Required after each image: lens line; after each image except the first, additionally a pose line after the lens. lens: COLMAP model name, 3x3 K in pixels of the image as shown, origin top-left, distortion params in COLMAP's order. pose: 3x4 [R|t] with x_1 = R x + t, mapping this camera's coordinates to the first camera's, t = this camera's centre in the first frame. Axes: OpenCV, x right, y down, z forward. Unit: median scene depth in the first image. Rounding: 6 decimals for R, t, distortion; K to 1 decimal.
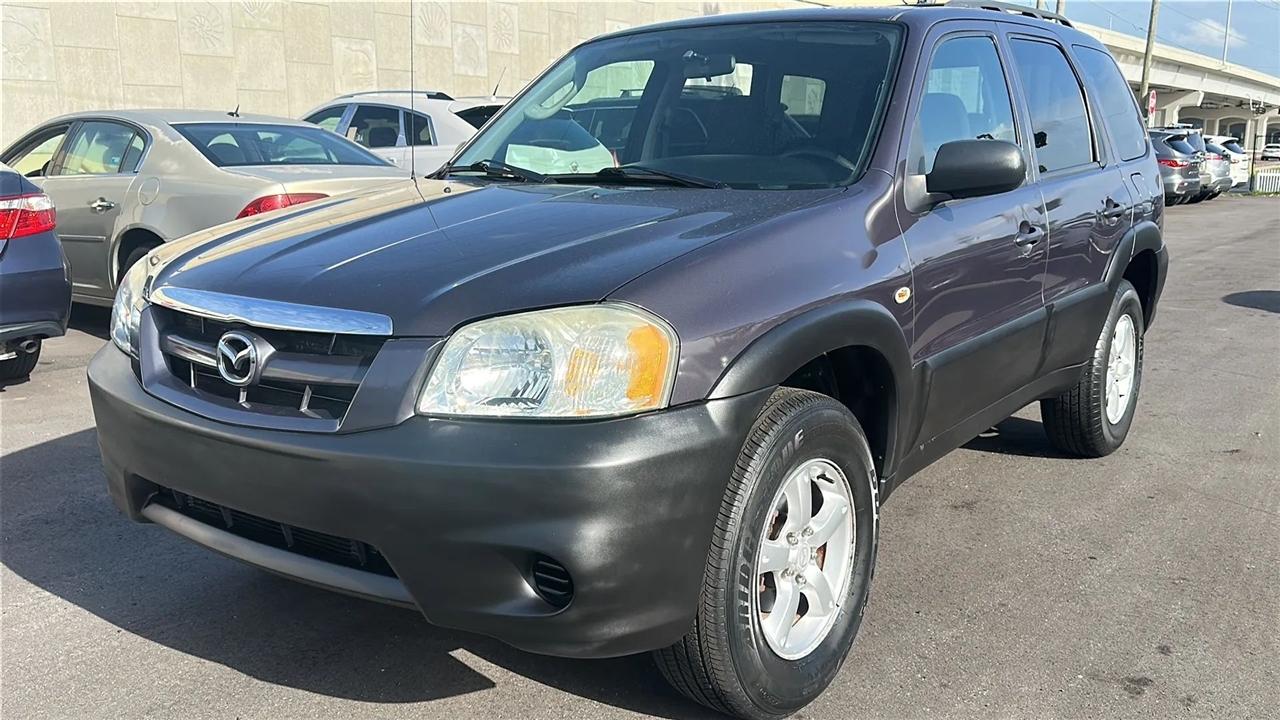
lens RADIAL K [[1117.0, 0, 611.7], [0, 1117.0, 350.0], [0, 0, 1]] dist [-0.005303, -0.035283]
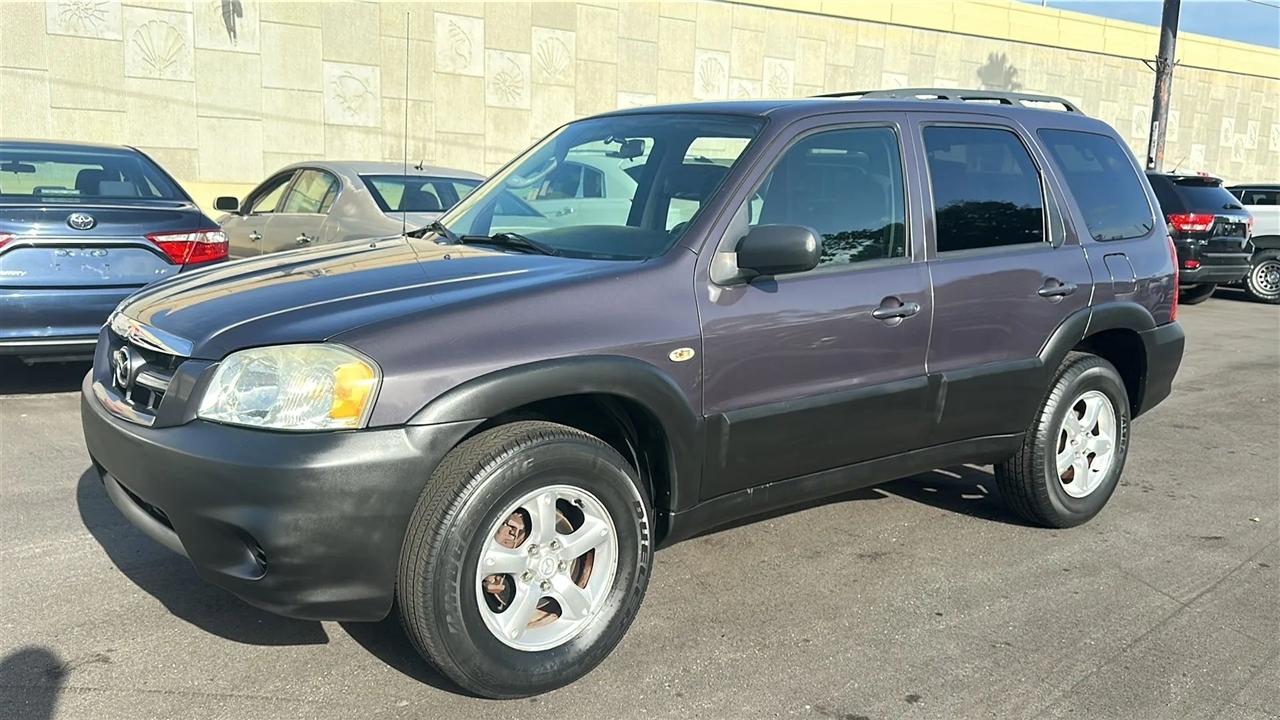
lens RADIAL K [[1057.3, 0, 627.7], [0, 1057.3, 354.9], [0, 0, 1]] dist [0.118500, -0.166373]
pose [[0.959404, 0.069427, -0.273356, 0.226222], [-0.076331, 0.996974, -0.014689, -0.012867], [0.271509, 0.034959, 0.961801, -0.035350]]
